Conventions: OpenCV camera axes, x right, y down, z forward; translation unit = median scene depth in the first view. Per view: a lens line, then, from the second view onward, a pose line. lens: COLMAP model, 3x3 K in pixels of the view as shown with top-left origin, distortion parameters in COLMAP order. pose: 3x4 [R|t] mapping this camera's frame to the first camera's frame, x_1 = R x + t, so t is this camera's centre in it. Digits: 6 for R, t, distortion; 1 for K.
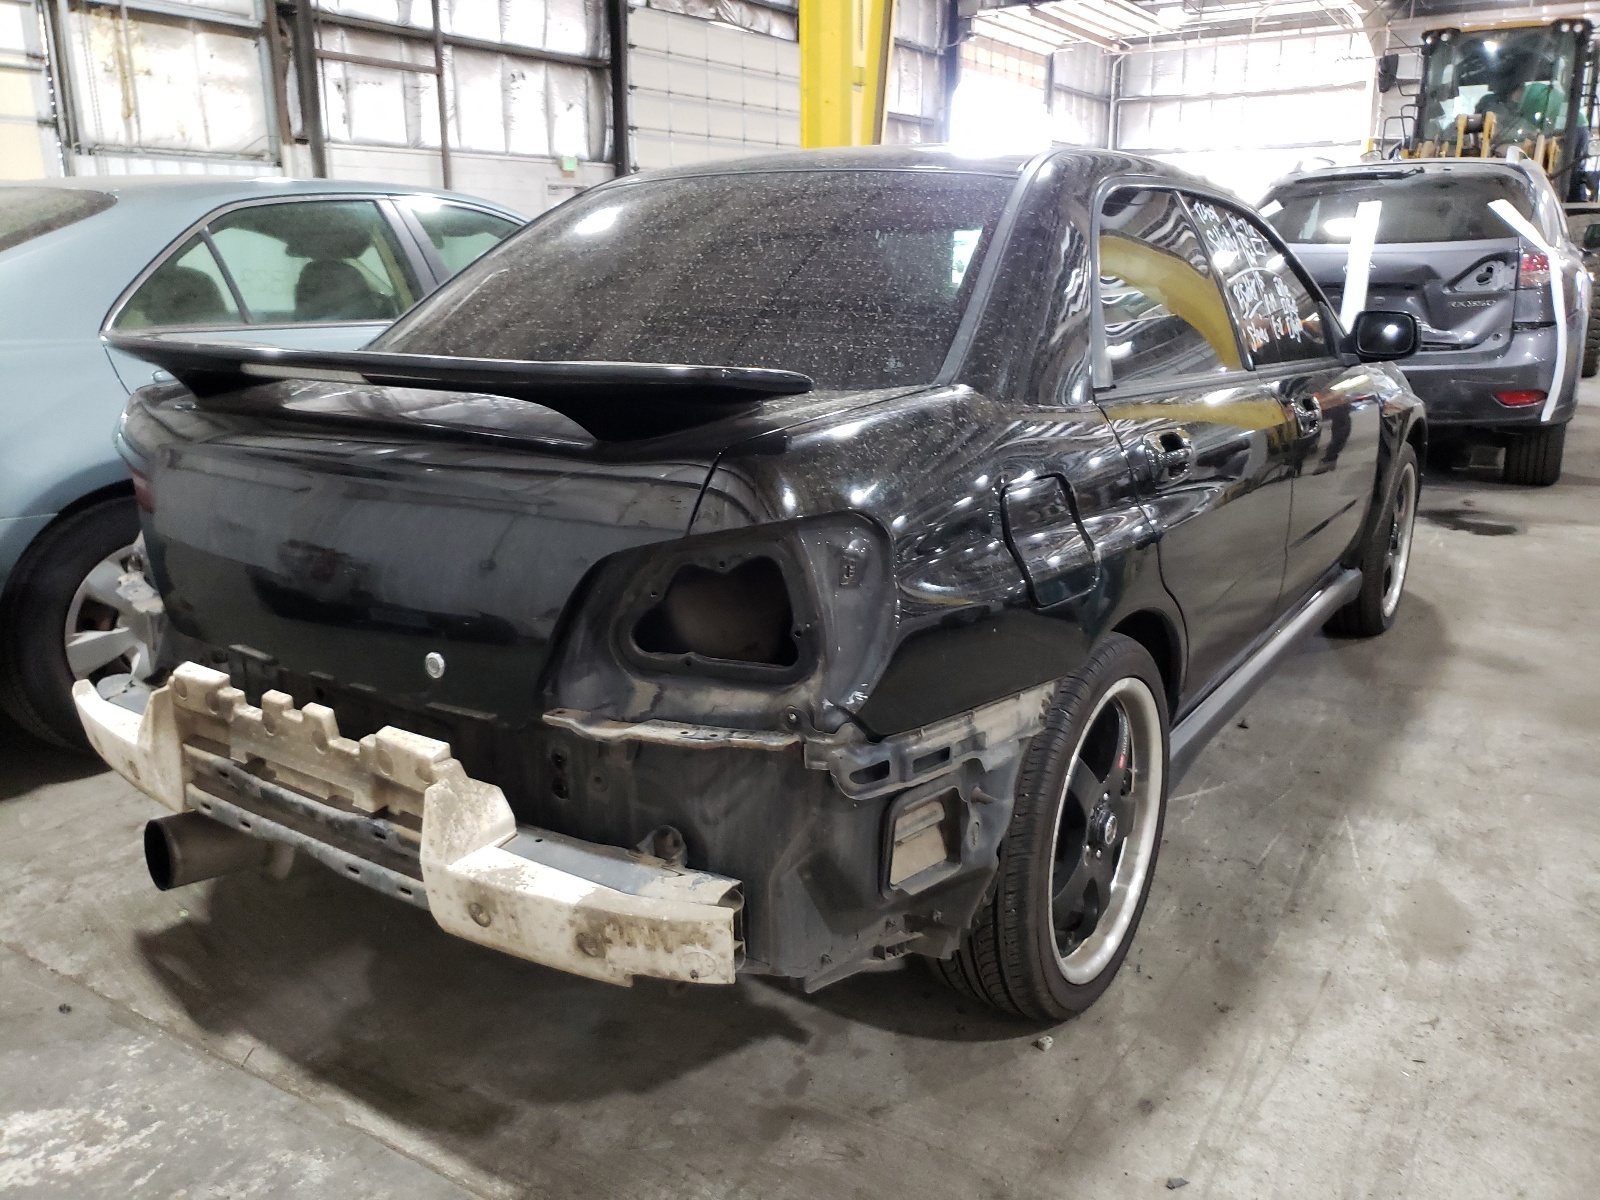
lens RADIAL K [[1250.7, 0, 800.0], [0, 1250.7, 600.0], [0, 0, 1]] dist [-0.024434, 0.076369]
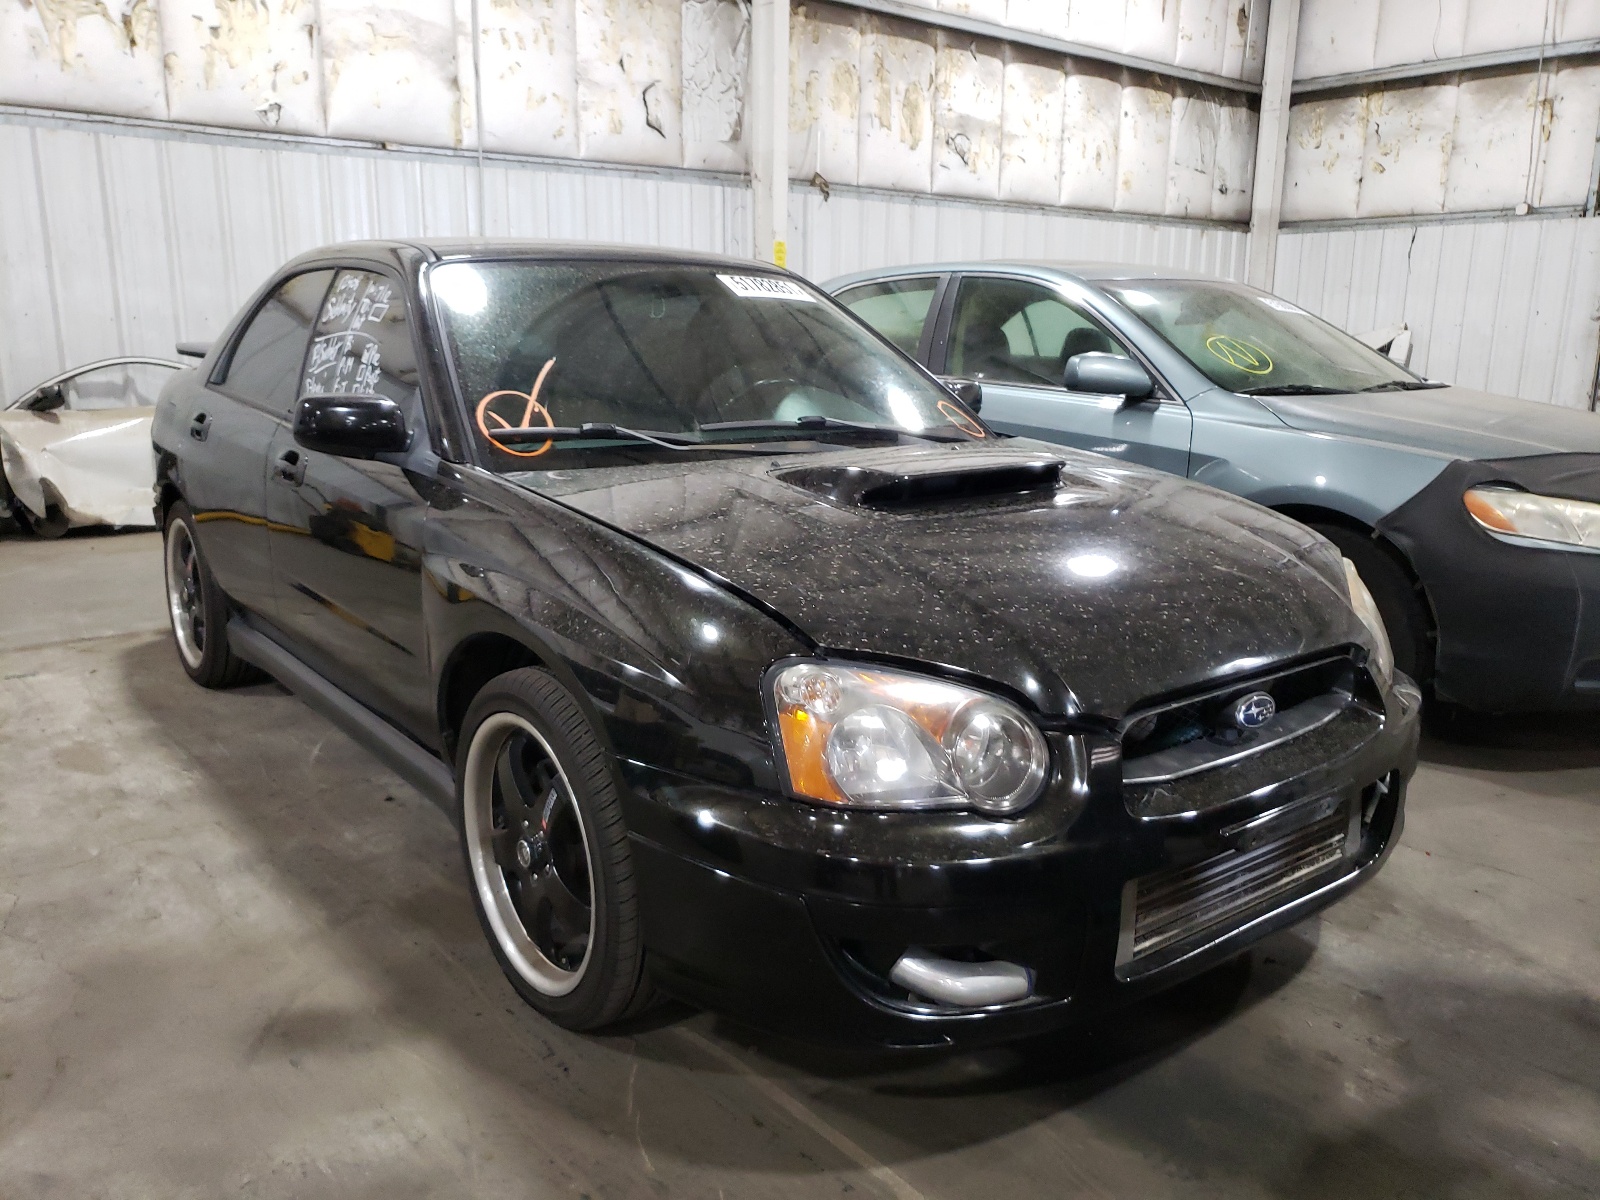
lens RADIAL K [[1250.7, 0, 800.0], [0, 1250.7, 600.0], [0, 0, 1]] dist [-0.024434, 0.076369]
pose [[-0.305852, 0.219038, -0.926540, 2.072412], [-0.255317, 0.918661, 0.301456, -0.784280], [0.917206, 0.328762, -0.225050, 2.673813]]
